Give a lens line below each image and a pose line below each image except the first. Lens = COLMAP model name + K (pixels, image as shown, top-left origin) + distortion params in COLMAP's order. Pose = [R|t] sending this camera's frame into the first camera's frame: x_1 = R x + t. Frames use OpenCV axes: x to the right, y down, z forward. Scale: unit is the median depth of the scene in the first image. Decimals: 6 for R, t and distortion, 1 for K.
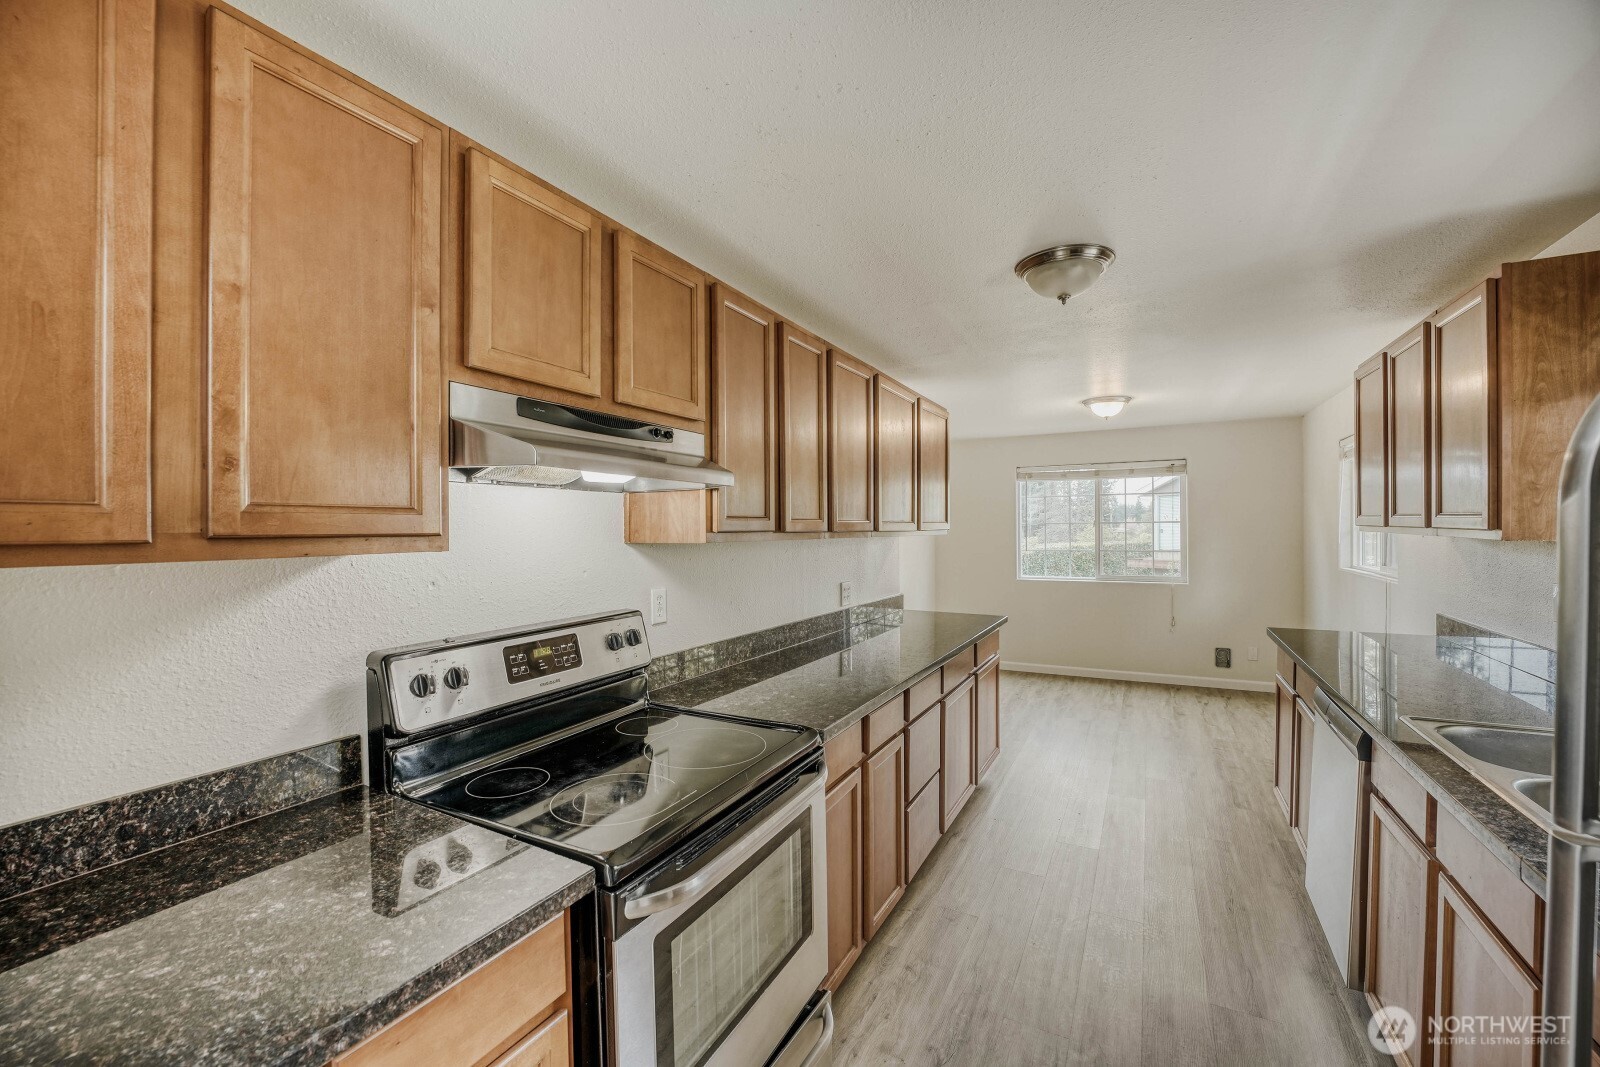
lens RADIAL K [[648.6, 0, 800.0], [0, 648.6, 533.5], [0, 0, 1]] dist [-0.011245, 0.000529]
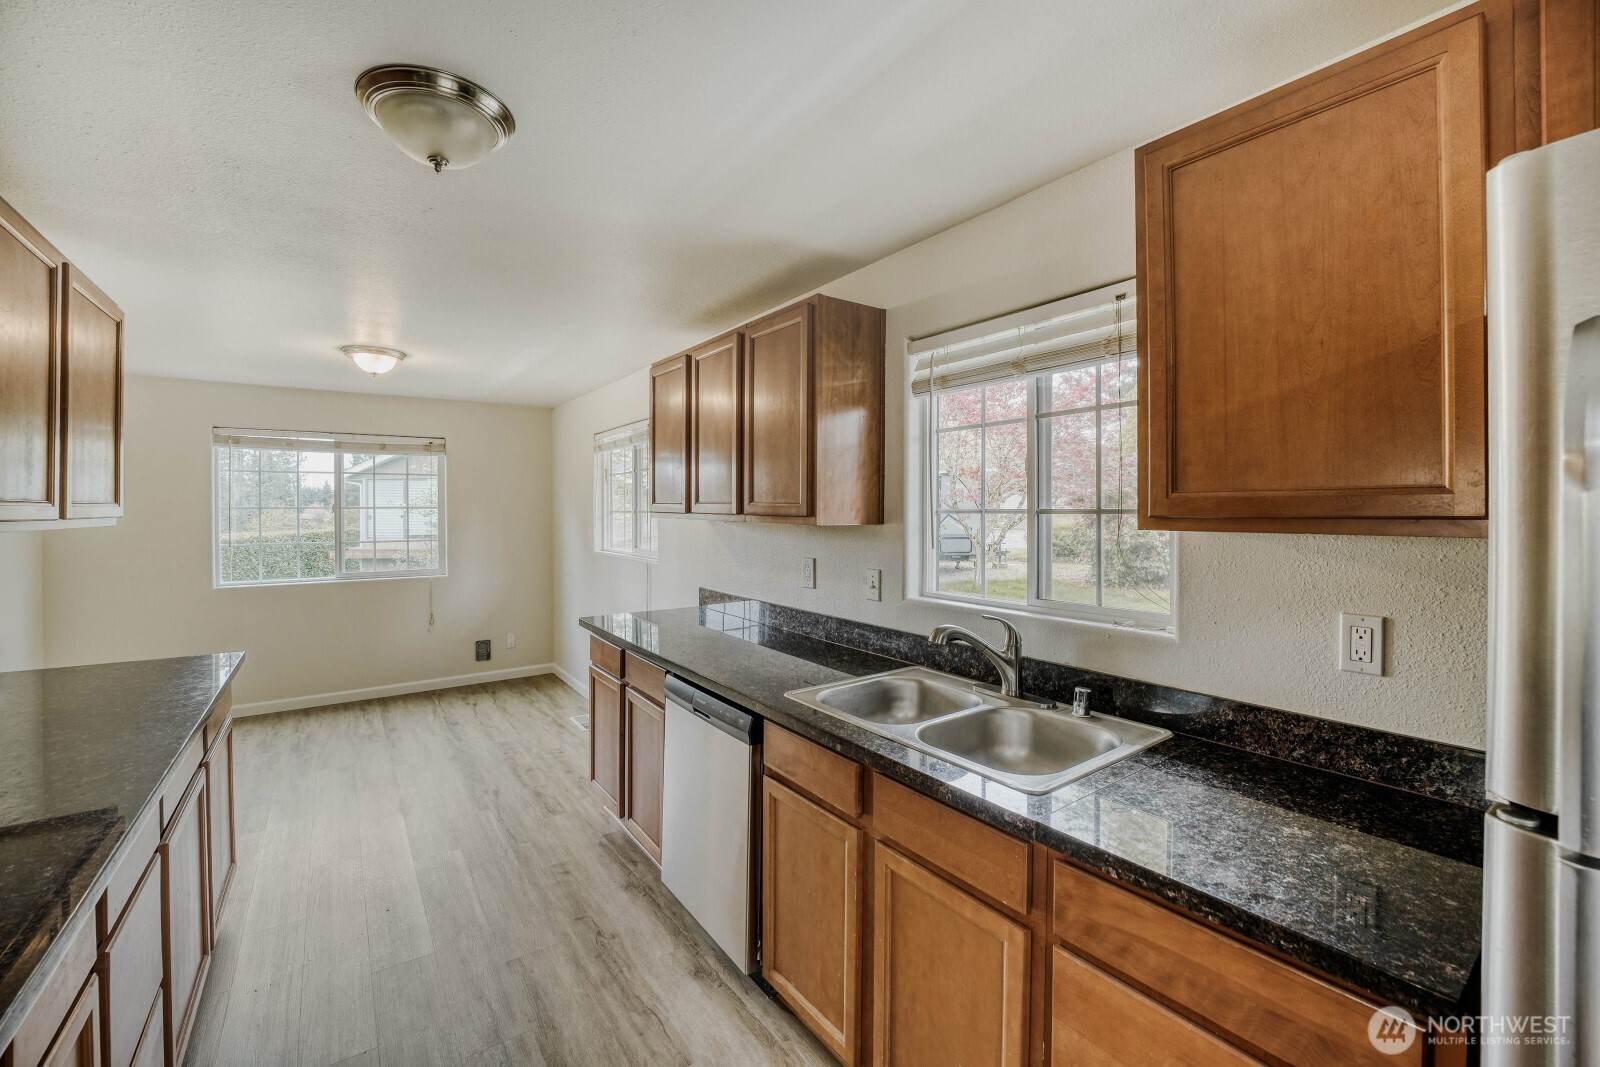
lens RADIAL K [[656.9, 0, 802.9], [0, 656.9, 513.6], [0, 0, 1]] dist [-0.032078, 0.000320]
pose [[0.437077, 0.002464, 0.899421, -0.005310], [0.006535, 0.999961, -0.005915, -0.001311], [-0.899400, 0.008463, 0.437044, 0.193362]]
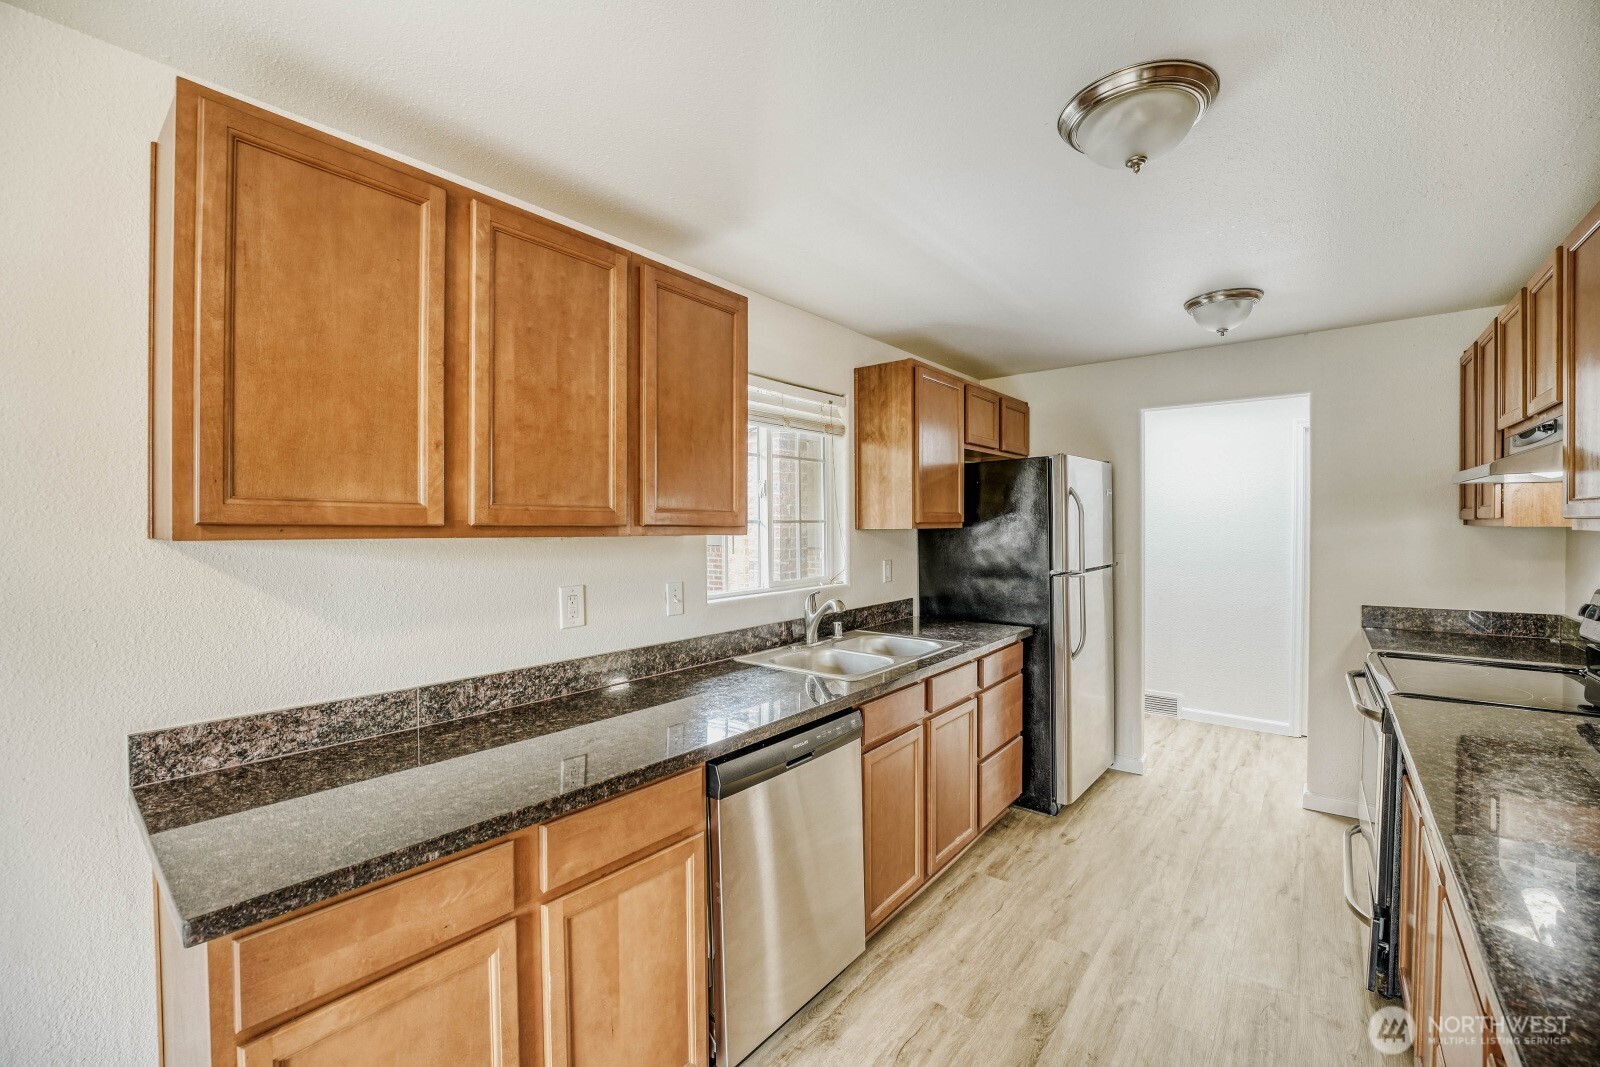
lens RADIAL K [[650.3, 0, 800.0], [0, 650.3, 533.5], [0, 0, 1]] dist [-0.027007, 0.000145]
pose [[-0.983487, 0.003691, 0.180940, 0.313488], [0.008546, 0.999624, 0.026060, -0.008410], [-0.180775, 0.027176, -0.983149, 0.845754]]
